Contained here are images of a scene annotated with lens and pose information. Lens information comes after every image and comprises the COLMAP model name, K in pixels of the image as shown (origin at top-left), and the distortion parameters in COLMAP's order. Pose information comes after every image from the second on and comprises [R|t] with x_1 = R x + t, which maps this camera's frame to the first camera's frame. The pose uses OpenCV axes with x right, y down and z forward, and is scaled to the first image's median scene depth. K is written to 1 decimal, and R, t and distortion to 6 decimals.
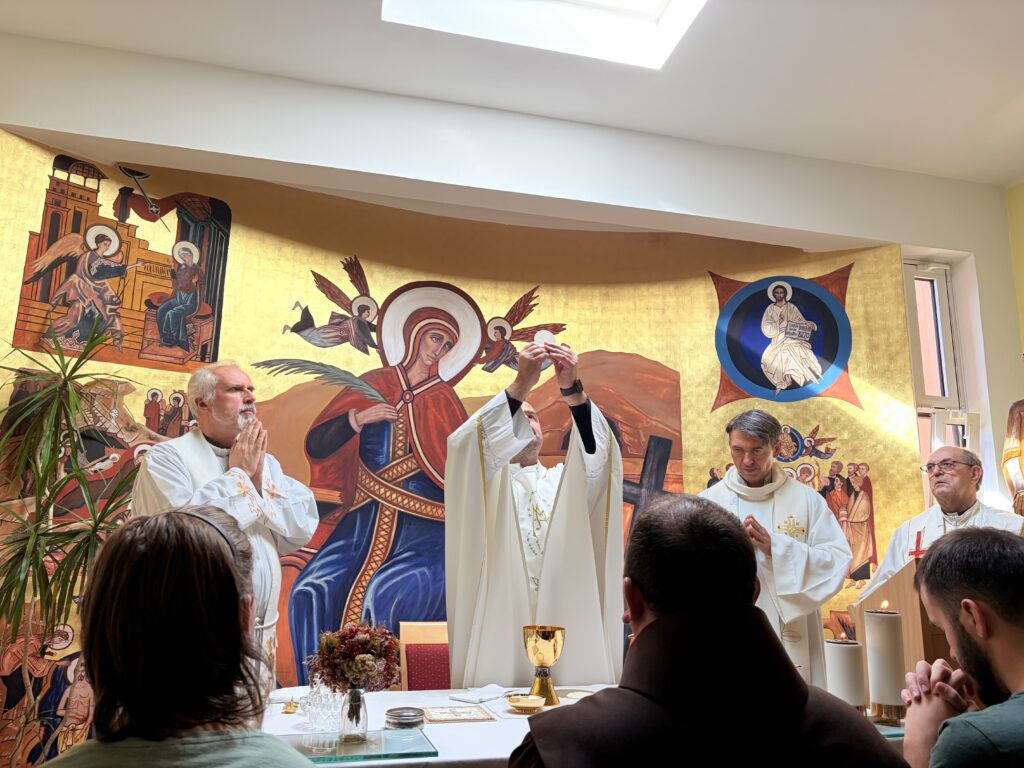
lens RADIAL K [[768.9, 0, 516.1], [0, 768.9, 389.3], [0, 0, 1]] dist [0.042321, -0.047733]
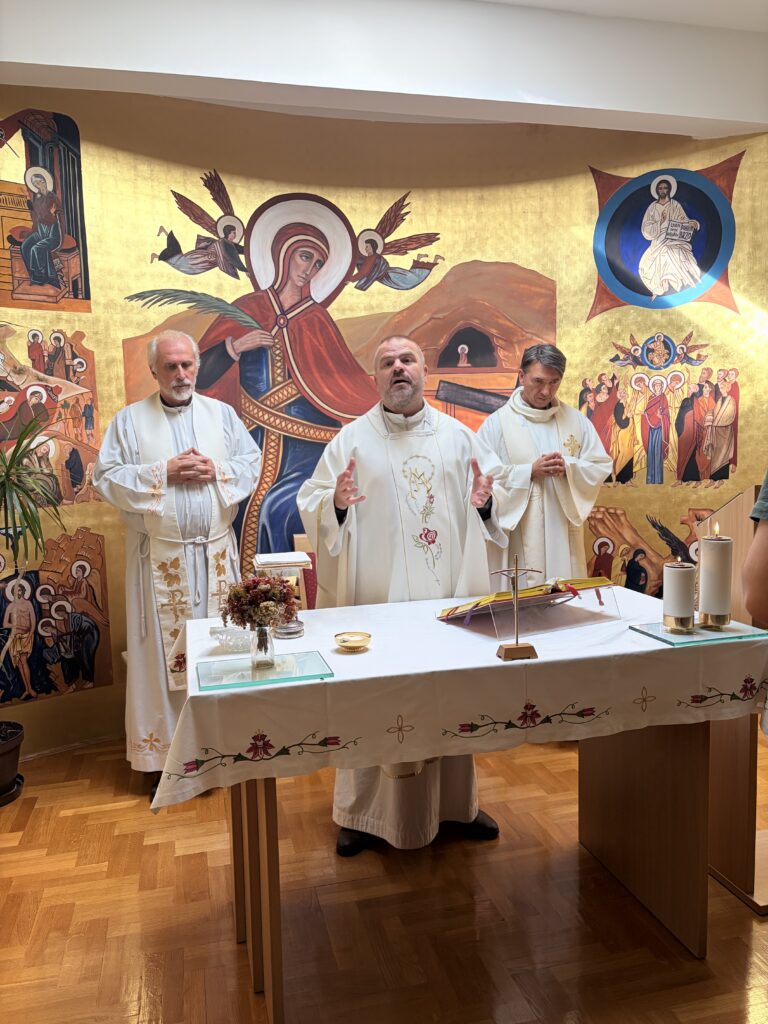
lens RADIAL K [[768.9, 0, 387.8], [0, 768.9, 513.3], [0, 0, 1]] dist [0.042321, -0.047733]
pose [[0.999038, -0.038720, -0.020582, 0.007466], [0.043148, 0.951691, 0.304010, -0.052757], [0.007816, -0.304606, 0.952446, -0.033051]]
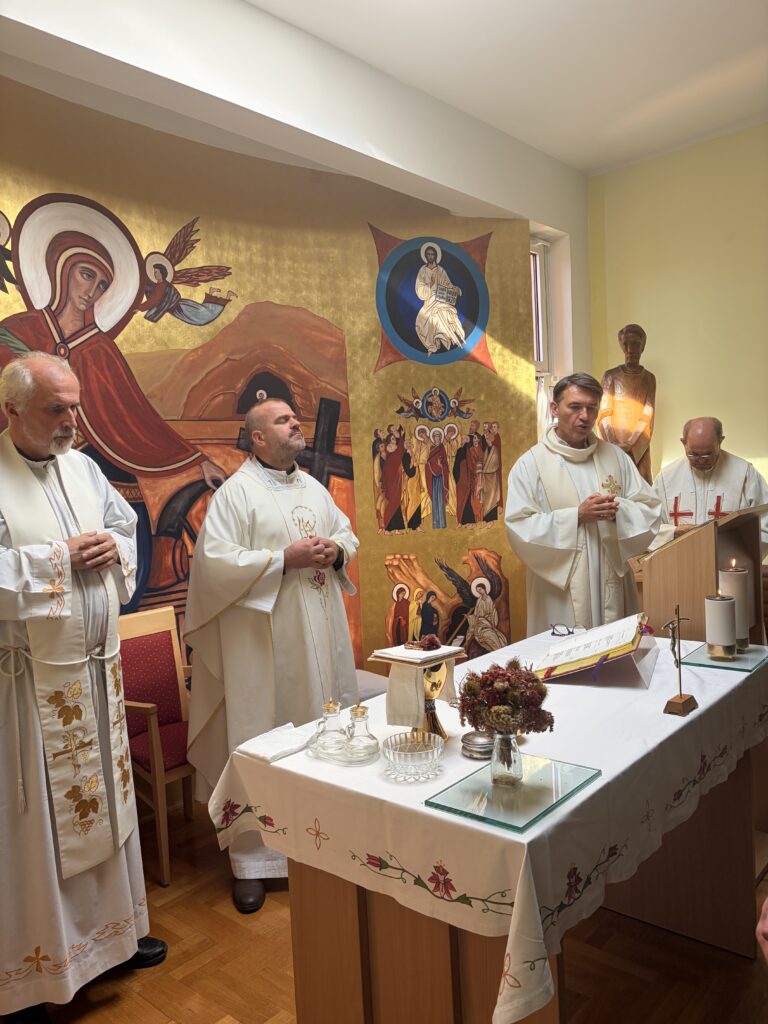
lens RADIAL K [[768.9, 0, 381.0], [0, 768.9, 516.0], [0, 0, 1]] dist [0.042321, -0.047733]
pose [[0.834810, -0.091527, 0.542876, -0.319725], [-0.050187, 0.969326, 0.240600, -0.034373], [-0.548245, -0.228101, 0.804610, 0.148336]]
